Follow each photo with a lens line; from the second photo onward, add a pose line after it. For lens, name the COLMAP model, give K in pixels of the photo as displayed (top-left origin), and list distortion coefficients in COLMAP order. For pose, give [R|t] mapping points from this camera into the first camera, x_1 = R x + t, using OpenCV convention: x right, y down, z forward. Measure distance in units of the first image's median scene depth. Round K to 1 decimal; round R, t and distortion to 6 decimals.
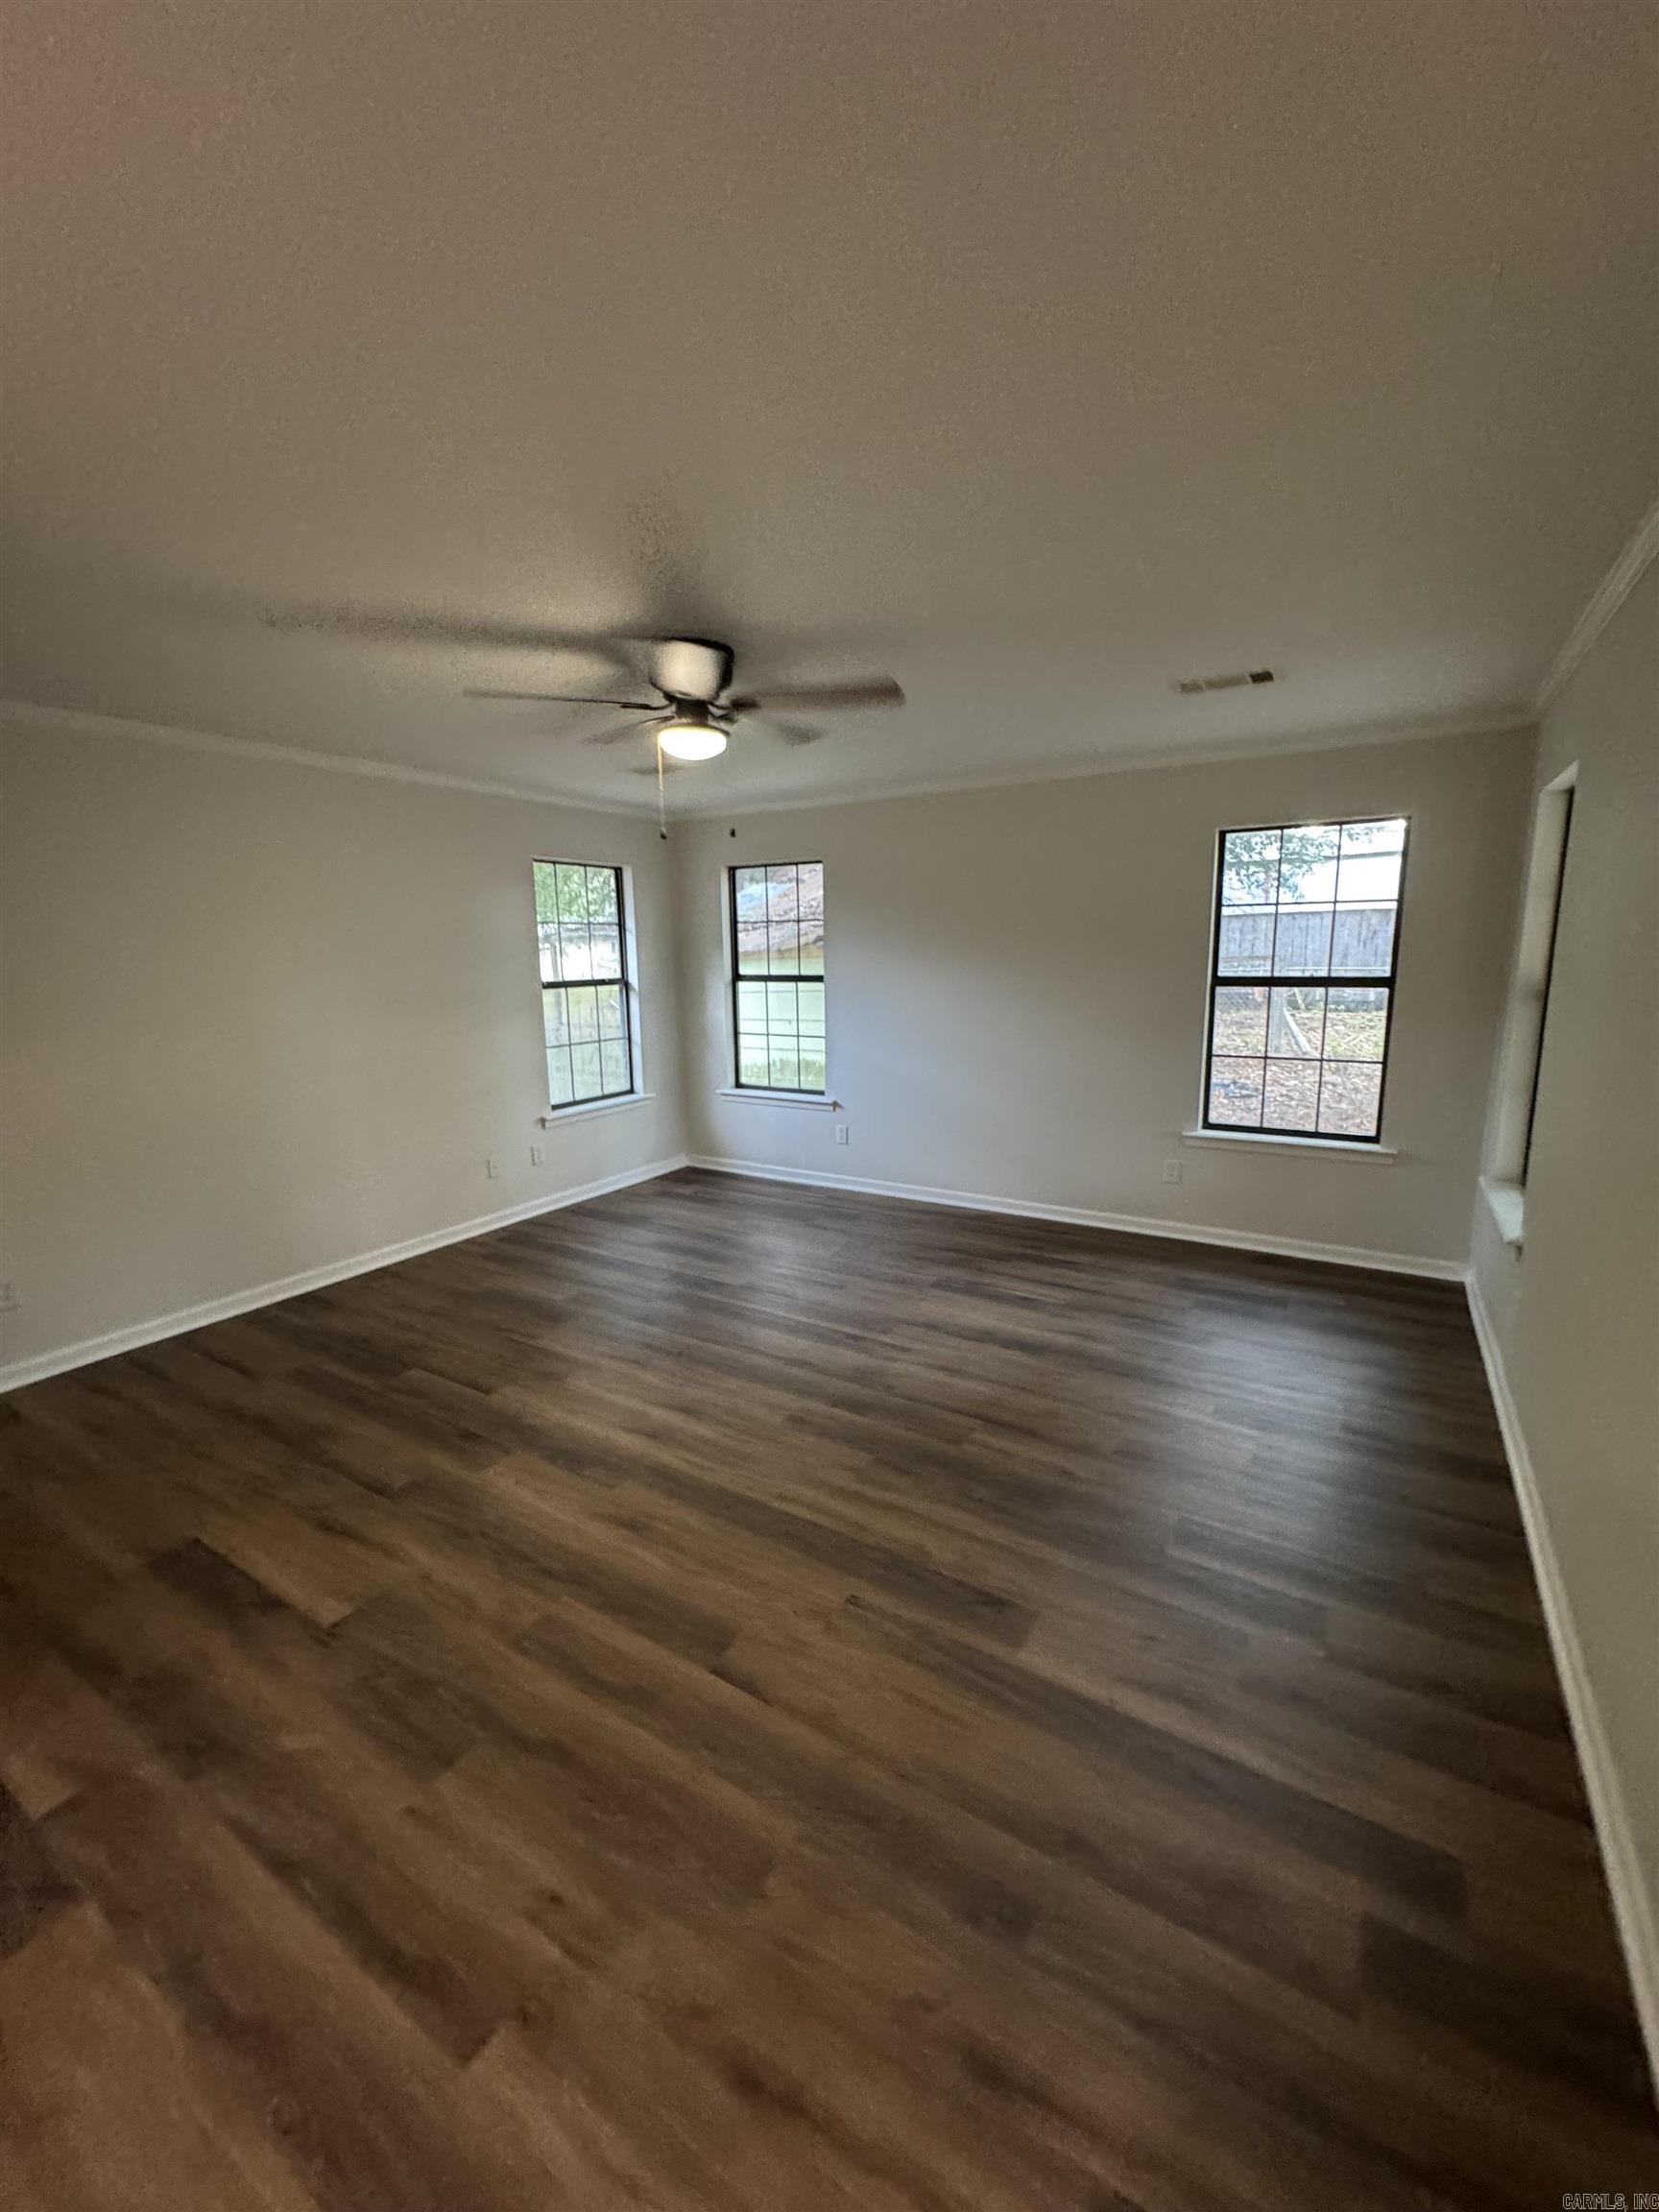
lens RADIAL K [[882.1, 0, 841.7], [0, 882.1, 1106.5], [0, 0, 1]] dist [-0.002437, -0.000045]
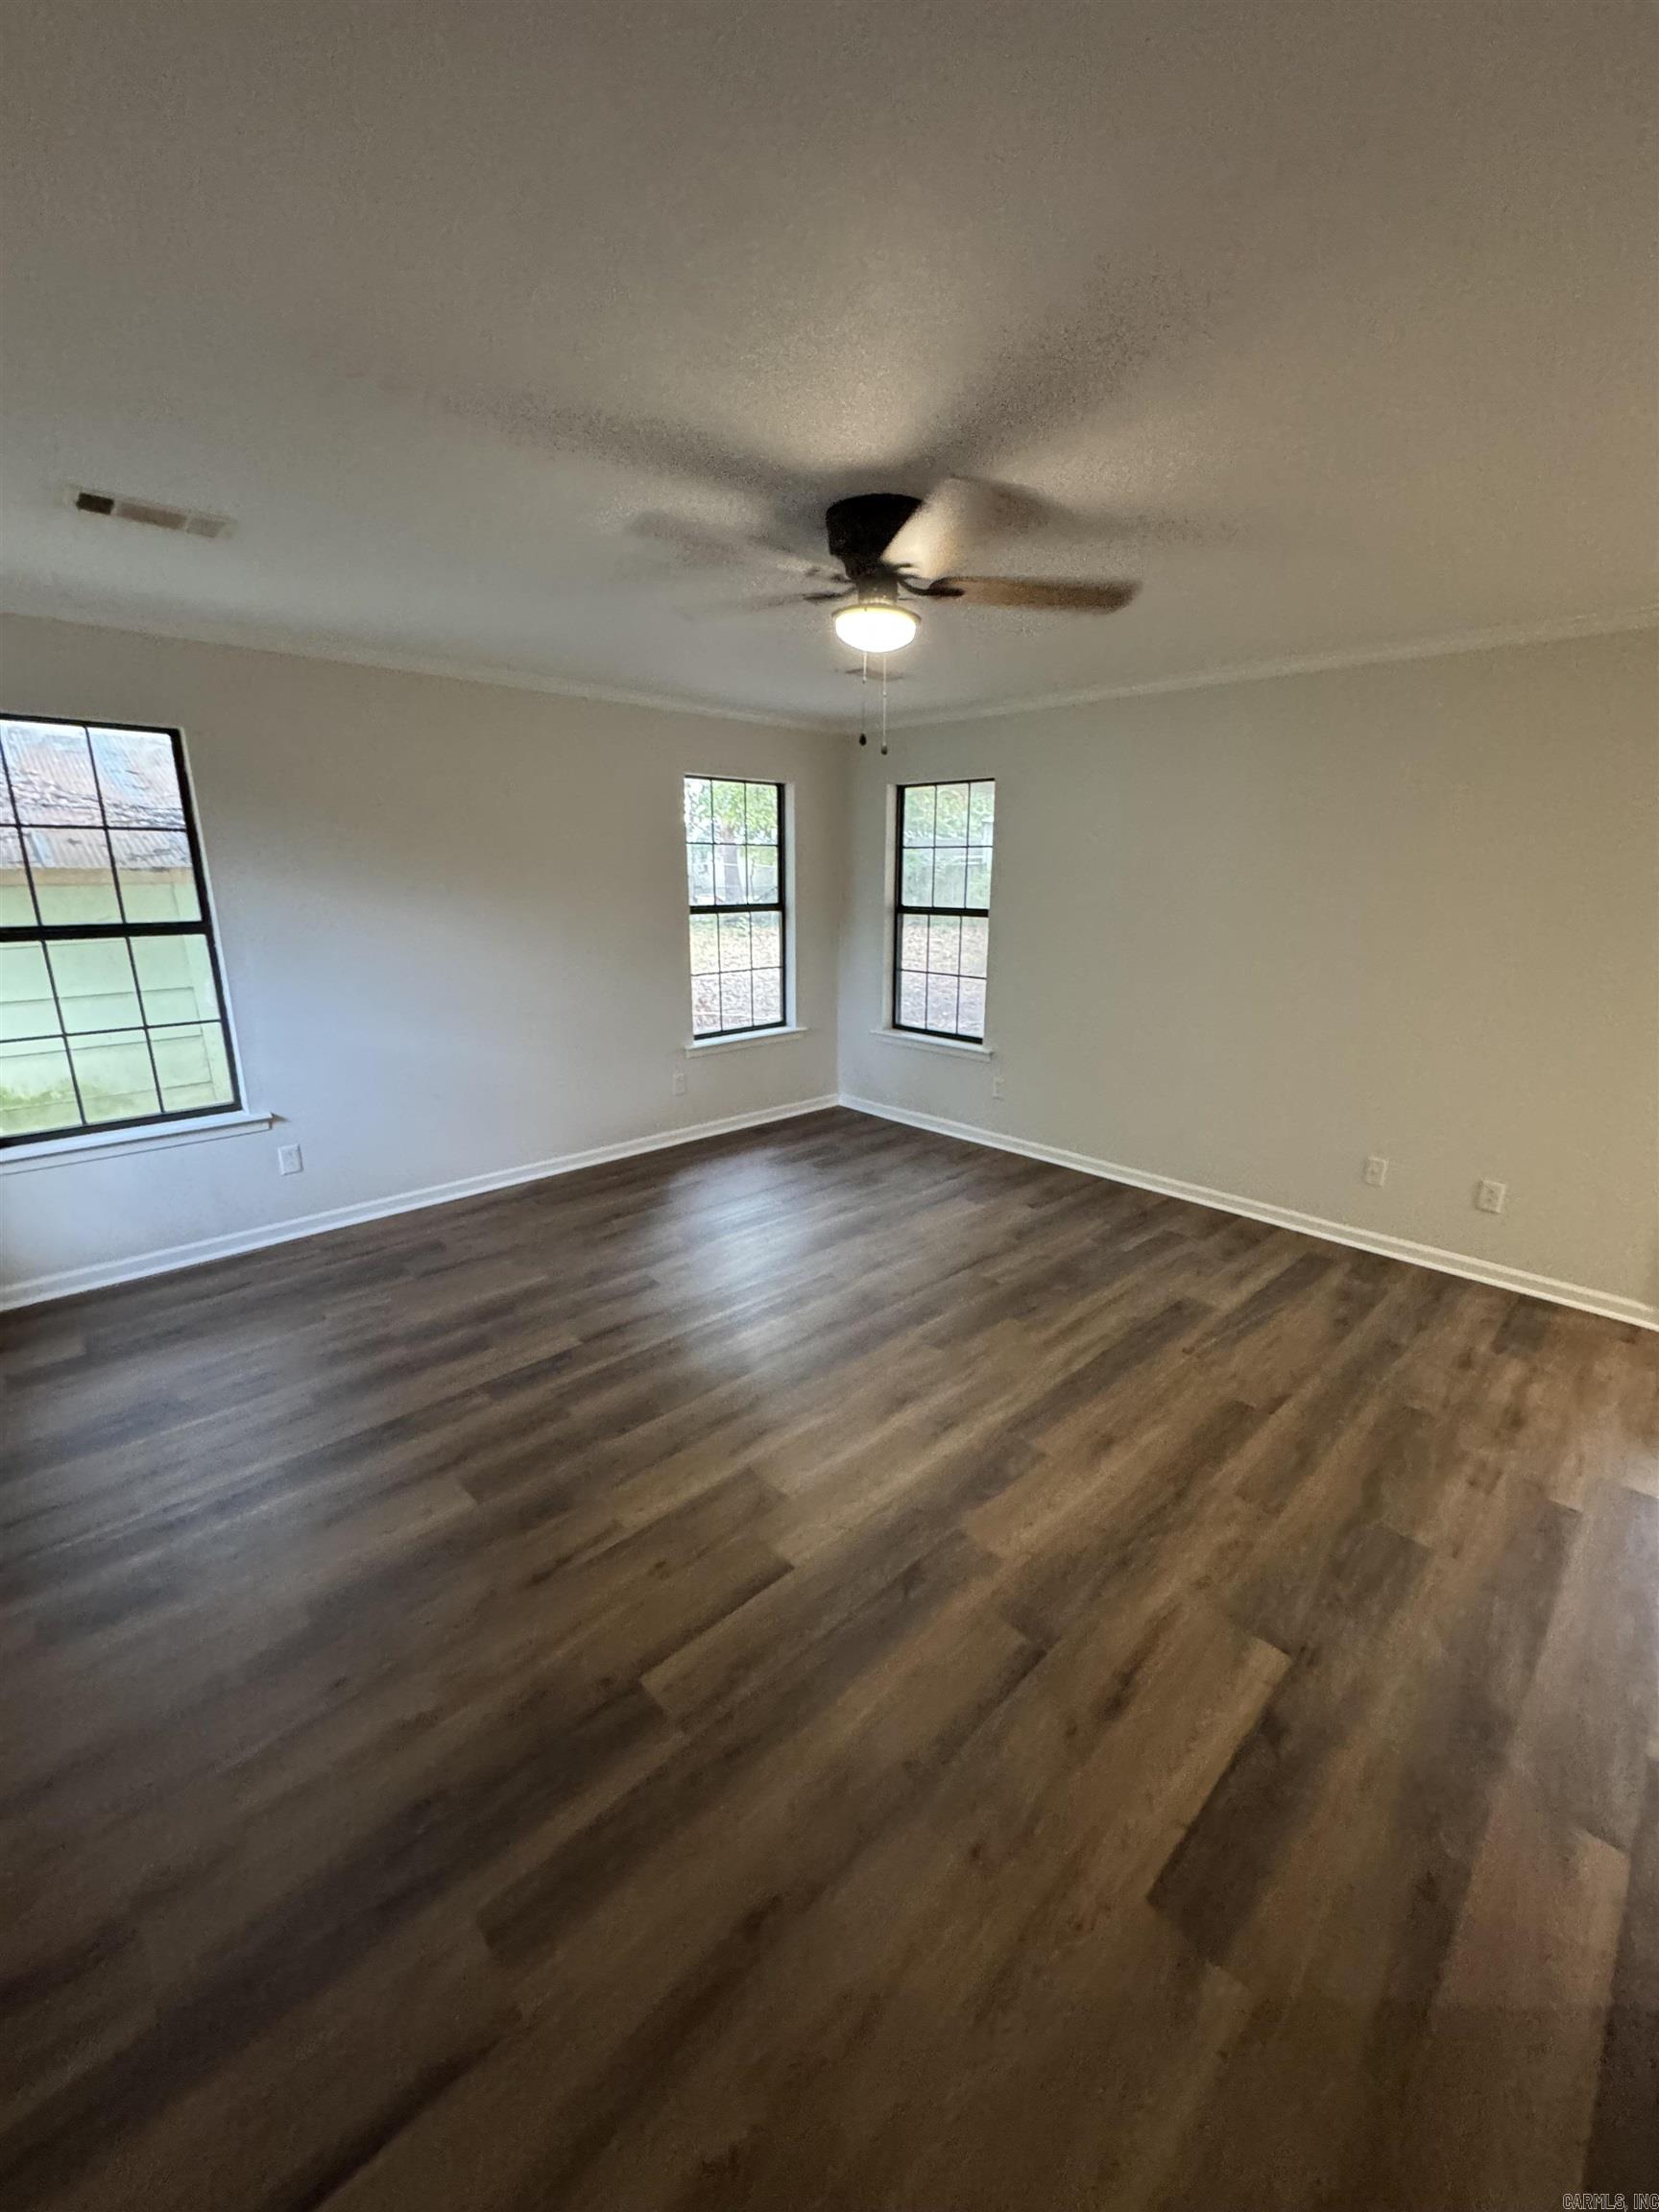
lens RADIAL K [[882.1, 0, 841.7], [0, 882.1, 1106.5], [0, 0, 1]] dist [-0.002437, -0.000045]
pose [[0.246438, -0.233416, 0.940630, -0.780739], [0.161553, 0.966878, 0.197603, -0.107388], [-0.955599, 0.103265, 0.275984, 0.630682]]
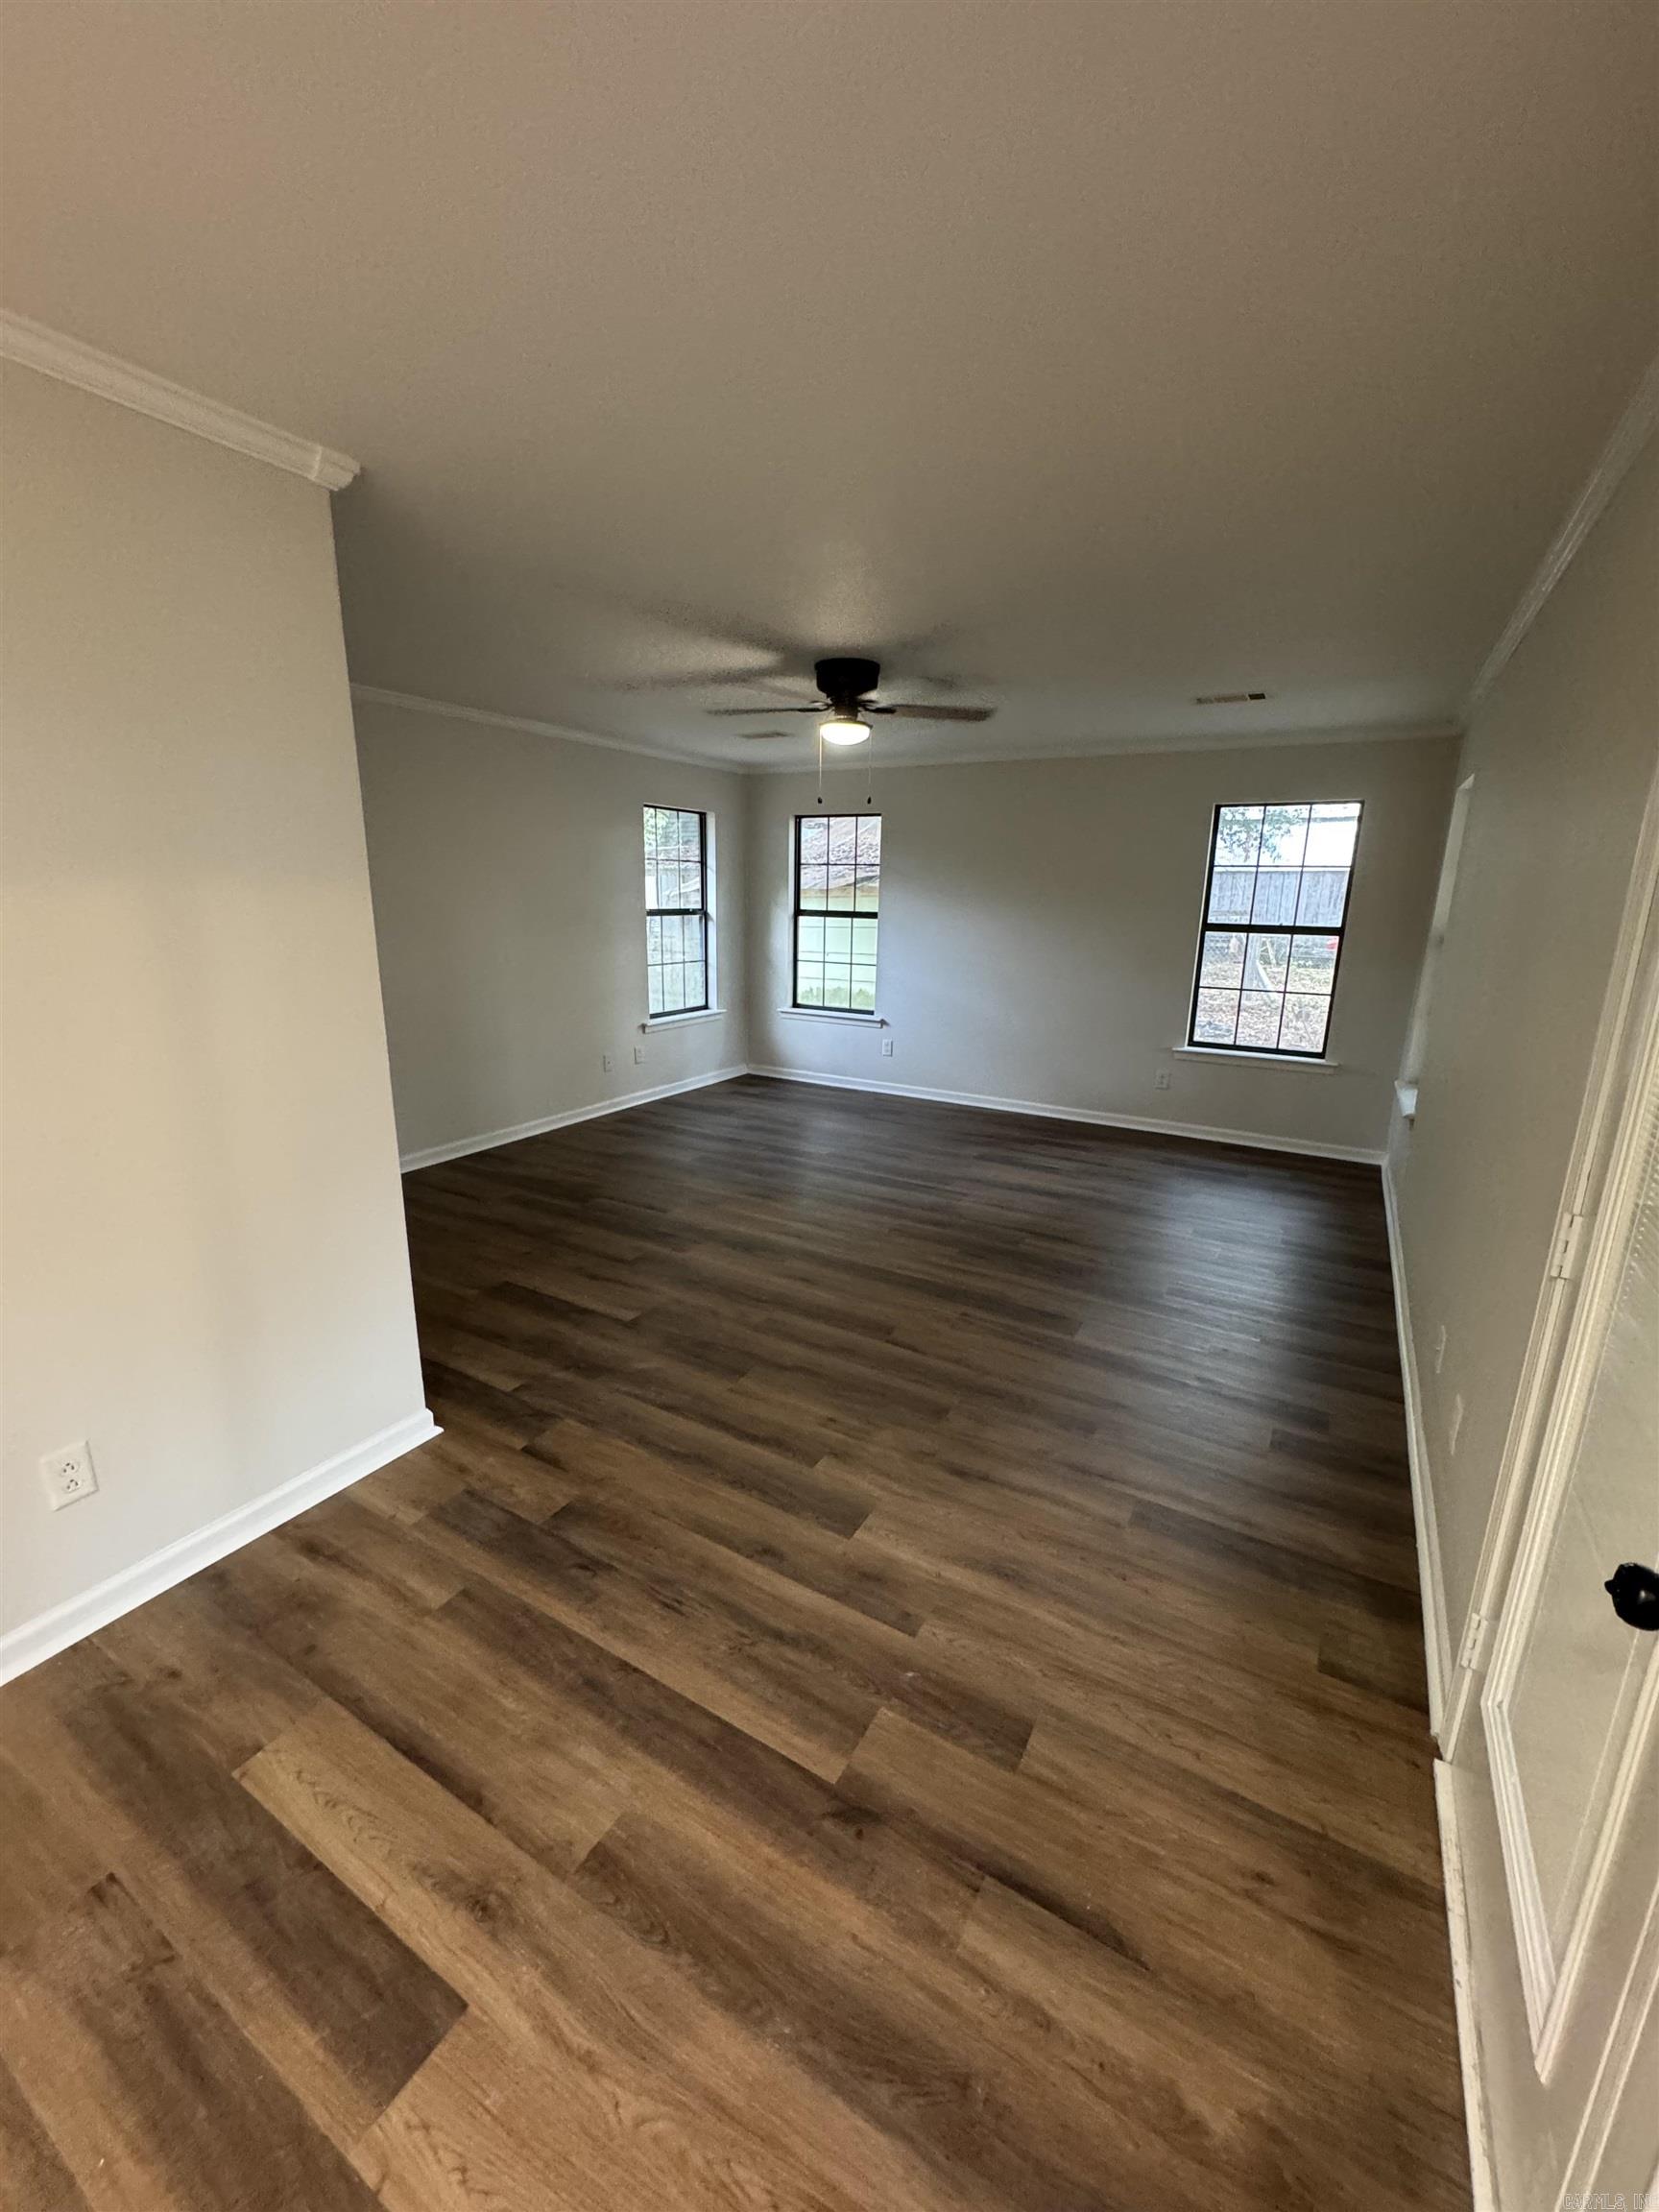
lens RADIAL K [[889.5, 0, 839.4], [0, 889.5, 1106.7], [0, 0, 1]] dist [-0.000194, 0.000003]
pose [[0.999034, 0.027199, 0.034528, -0.155326], [-0.029224, 0.997798, 0.059545, 0.062383], [-0.032833, -0.060497, 0.997628, -0.305753]]
